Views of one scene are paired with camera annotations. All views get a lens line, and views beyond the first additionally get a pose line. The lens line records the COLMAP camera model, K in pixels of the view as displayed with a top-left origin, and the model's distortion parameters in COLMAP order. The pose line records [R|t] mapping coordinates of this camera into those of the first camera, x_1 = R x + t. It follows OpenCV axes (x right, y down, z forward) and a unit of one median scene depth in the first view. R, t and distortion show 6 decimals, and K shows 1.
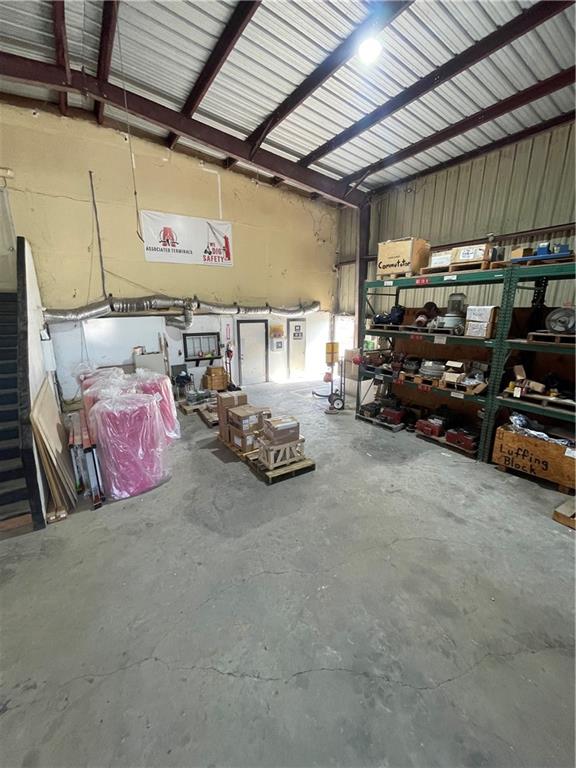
lens RADIAL K [[312.5, 0, 291.7], [0, 312.5, 383.9], [0, 0, 1]] dist [0.001320, -0.000502]
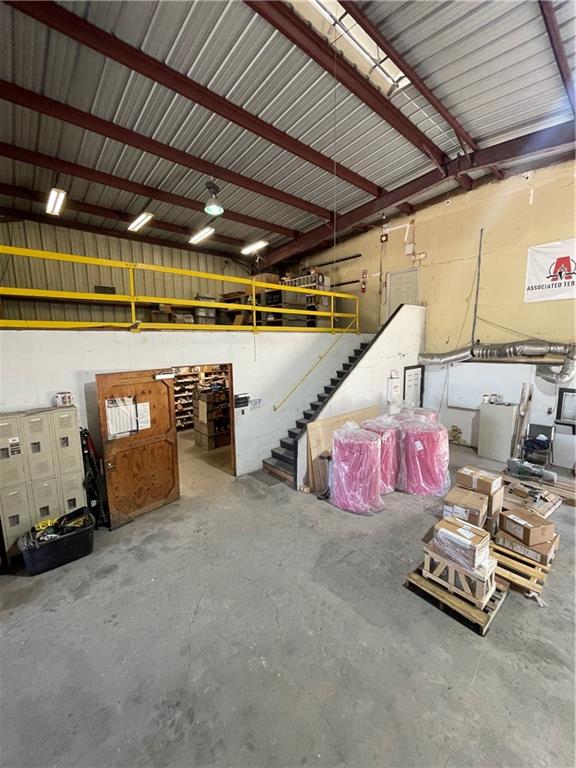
lens RADIAL K [[312.5, 0, 291.7], [0, 312.5, 383.9], [0, 0, 1]] dist [0.001320, -0.000502]
pose [[0.143805, 0.139610, -0.979709, 0.359240], [-0.220810, 0.969566, 0.105754, -0.124579], [0.964657, 0.201122, 0.170256, 0.274059]]
